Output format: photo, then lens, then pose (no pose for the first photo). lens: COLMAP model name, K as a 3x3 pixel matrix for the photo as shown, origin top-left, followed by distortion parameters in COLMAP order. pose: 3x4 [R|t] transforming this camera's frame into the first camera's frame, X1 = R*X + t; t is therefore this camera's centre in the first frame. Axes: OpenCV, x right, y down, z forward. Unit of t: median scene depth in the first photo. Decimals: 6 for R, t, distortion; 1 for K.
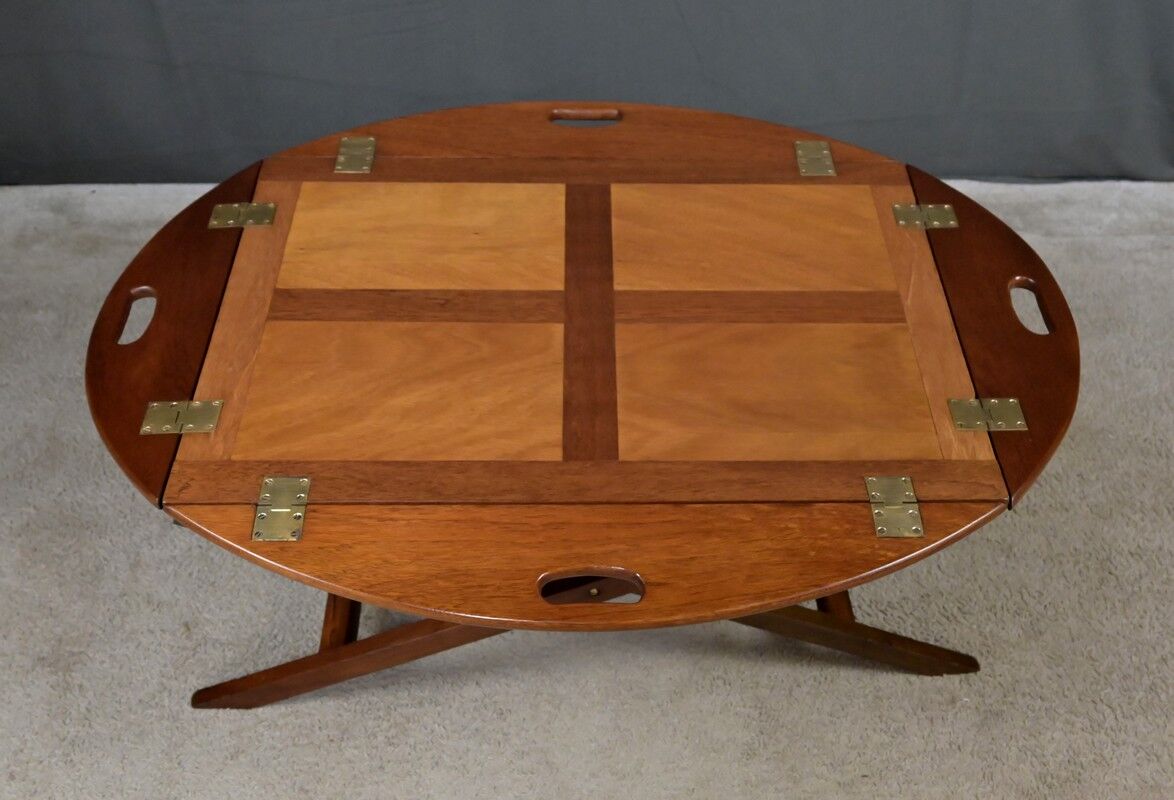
lens RADIAL K [[1183.7, 0, 637.1], [0, 1183.7, 507.9], [0, 0, 1]] dist [-0.001575, 0.000000]
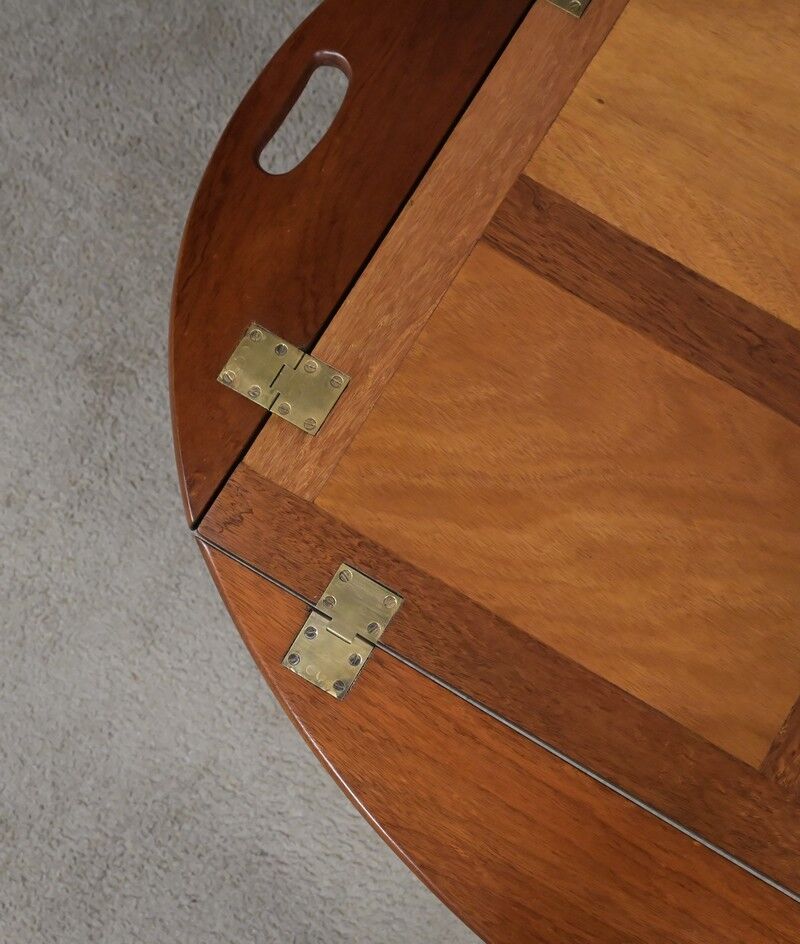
lens RADIAL K [[1171.7, 0, 404.7], [0, 1171.7, 619.8], [0, 0, 1]] dist [-0.010213, 0.000000]
pose [[0.838412, 0.538397, -0.084819, -0.168075], [-0.406353, 0.721177, 0.561054, -0.297205], [0.363239, -0.435928, 0.823422, 0.364699]]
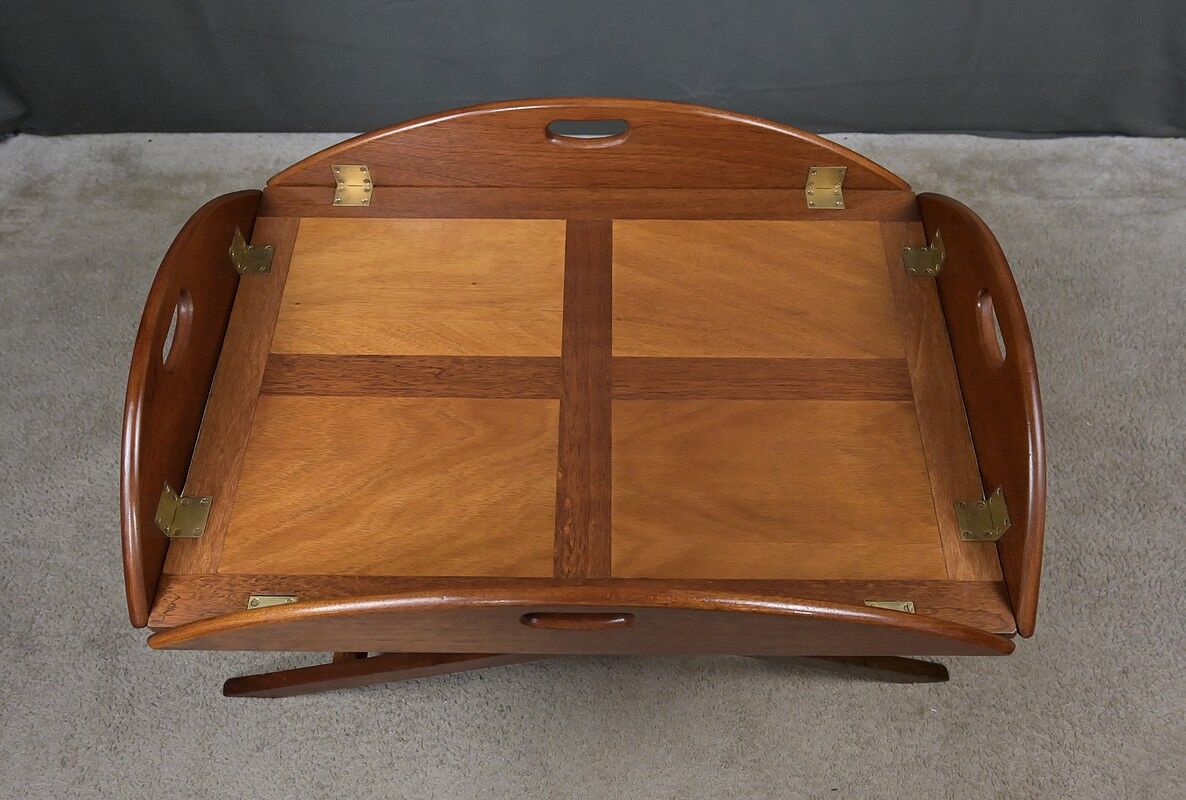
lens RADIAL K [[927.6, 0, 605.2], [0, 927.6, 449.1], [0, 0, 1]] dist [-0.007403, 0.005737]
pose [[0.998298, 0.032450, -0.048455, 0.014790], [-0.023833, 0.985349, 0.168876, -0.221137], [0.053225, -0.167434, 0.984446, 0.213138]]
